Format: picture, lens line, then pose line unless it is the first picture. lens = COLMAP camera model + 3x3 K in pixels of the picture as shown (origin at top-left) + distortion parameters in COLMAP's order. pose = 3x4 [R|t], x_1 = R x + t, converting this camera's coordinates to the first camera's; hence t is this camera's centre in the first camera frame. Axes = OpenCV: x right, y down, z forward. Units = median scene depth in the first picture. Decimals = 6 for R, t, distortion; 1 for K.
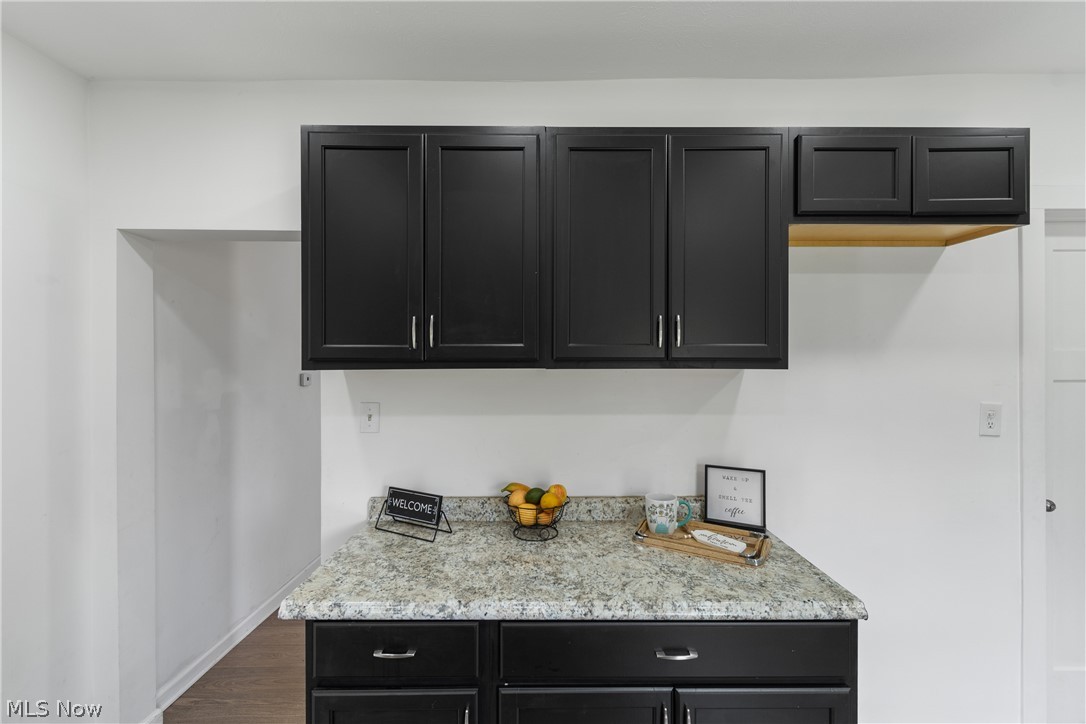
lens RADIAL K [[481.4, 0, 541.4], [0, 481.4, 359.0], [0, 0, 1]] dist [0.001638, -0.001463]
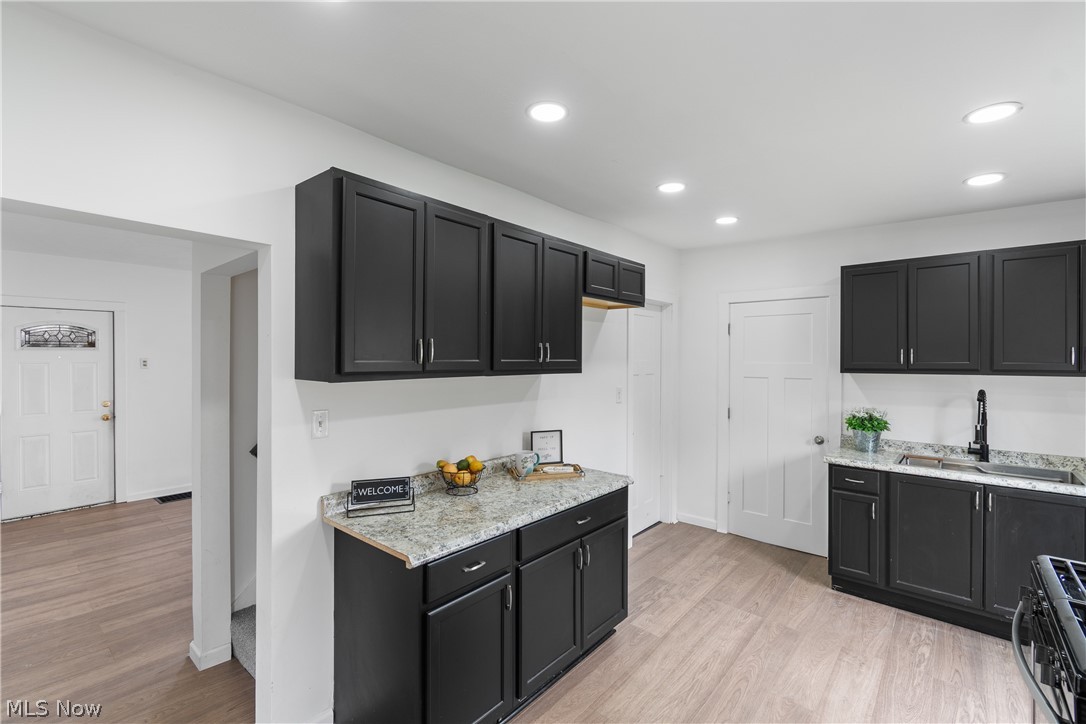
lens RADIAL K [[481.4, 0, 540.7], [0, 481.4, 358.8], [0, 0, 1]] dist [0.001638, -0.001463]
pose [[0.652367, 0.002034, 0.757900, -1.025364], [-0.004788, 0.999988, 0.001438, -0.036600], [-0.757888, -0.004567, 0.652369, -0.111417]]
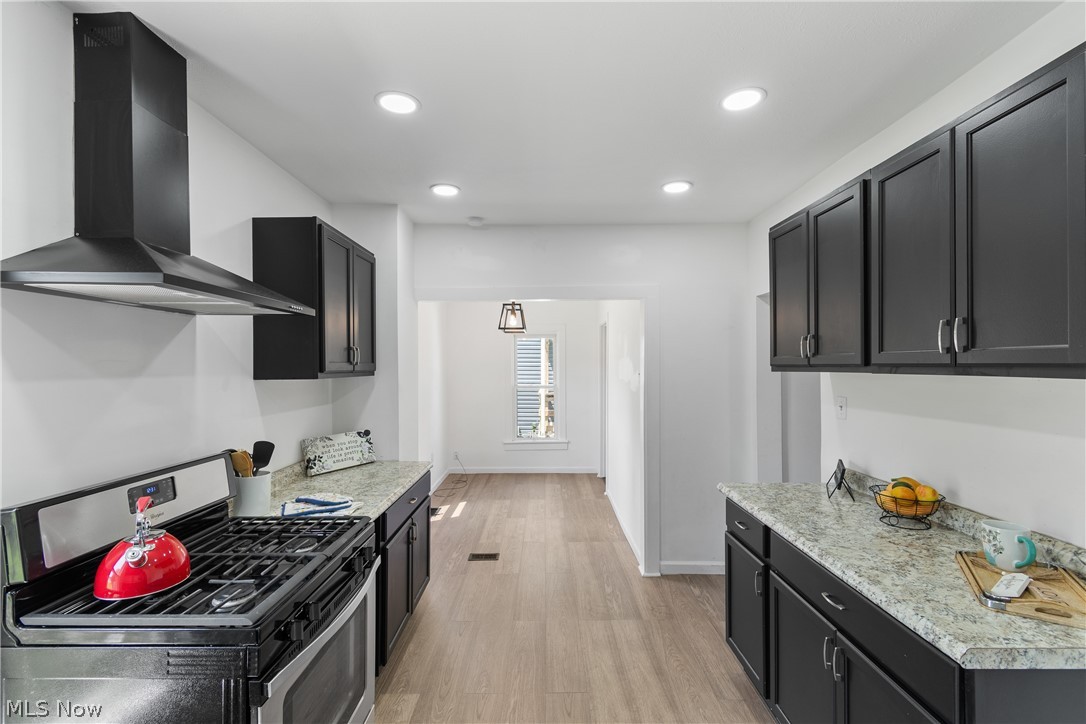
lens RADIAL K [[481.4, 0, 532.9], [0, 481.4, 354.5], [0, 0, 1]] dist [0.001638, -0.001463]
pose [[-0.021994, -0.021571, -0.999525, 1.216230], [0.003507, 0.999759, -0.021653, -0.002924], [0.999752, -0.003982, -0.021913, 0.192571]]
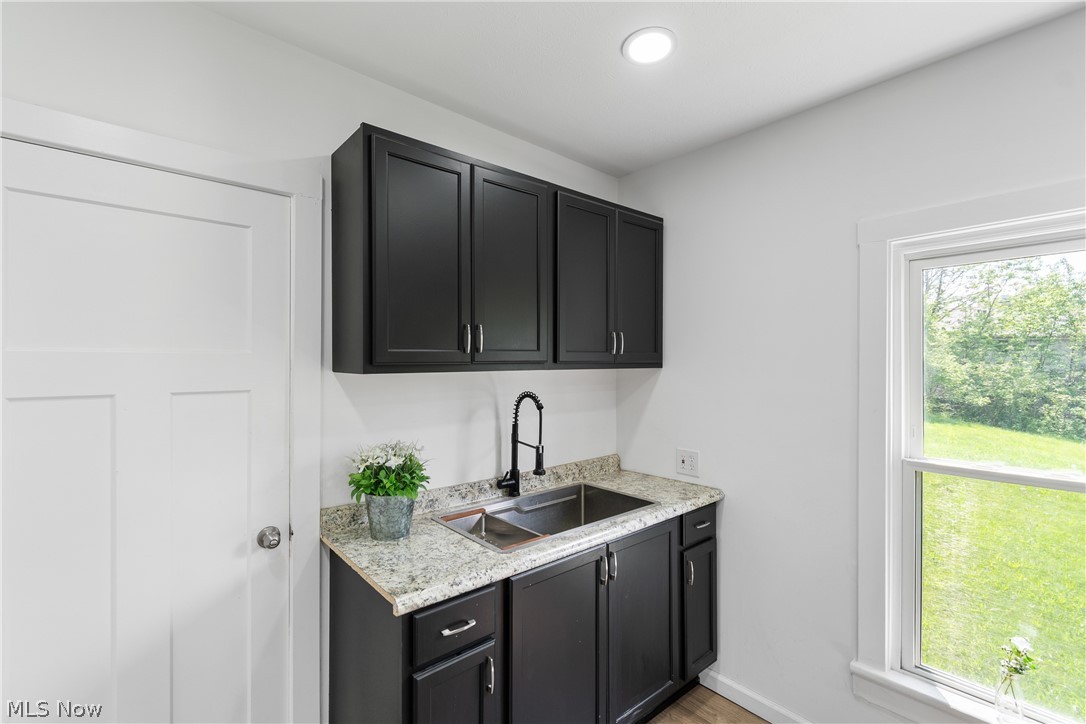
lens RADIAL K [[481.4, 0, 542.3], [0, 481.4, 360.8], [0, 0, 1]] dist [0.001638, -0.001463]
pose [[-0.657960, -0.004144, 0.753041, 0.632682], [-0.004231, 0.999989, 0.001807, -0.002717], [-0.753041, -0.001997, -0.657971, 0.658518]]
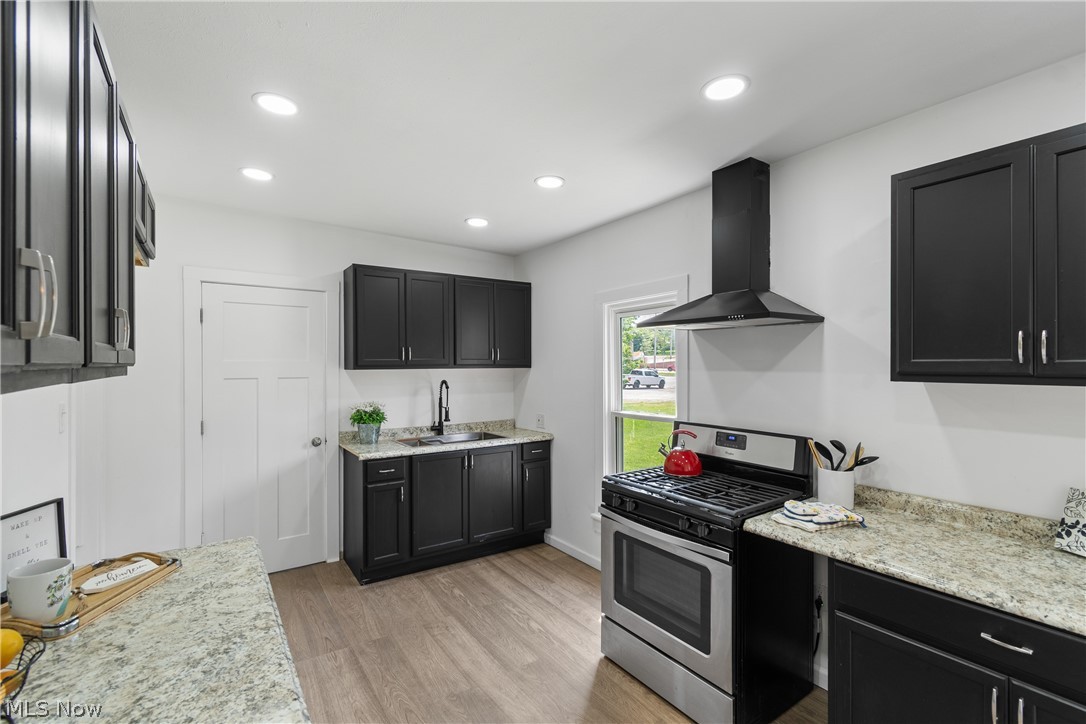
lens RADIAL K [[481.4, 0, 539.8], [0, 481.4, 365.1], [0, 0, 1]] dist [0.001638, -0.001463]
pose [[-0.571784, -0.002457, 0.820401, -0.764556], [0.000041, 0.999995, 0.003023, -0.002529], [-0.820404, 0.001763, -0.571781, 0.870634]]
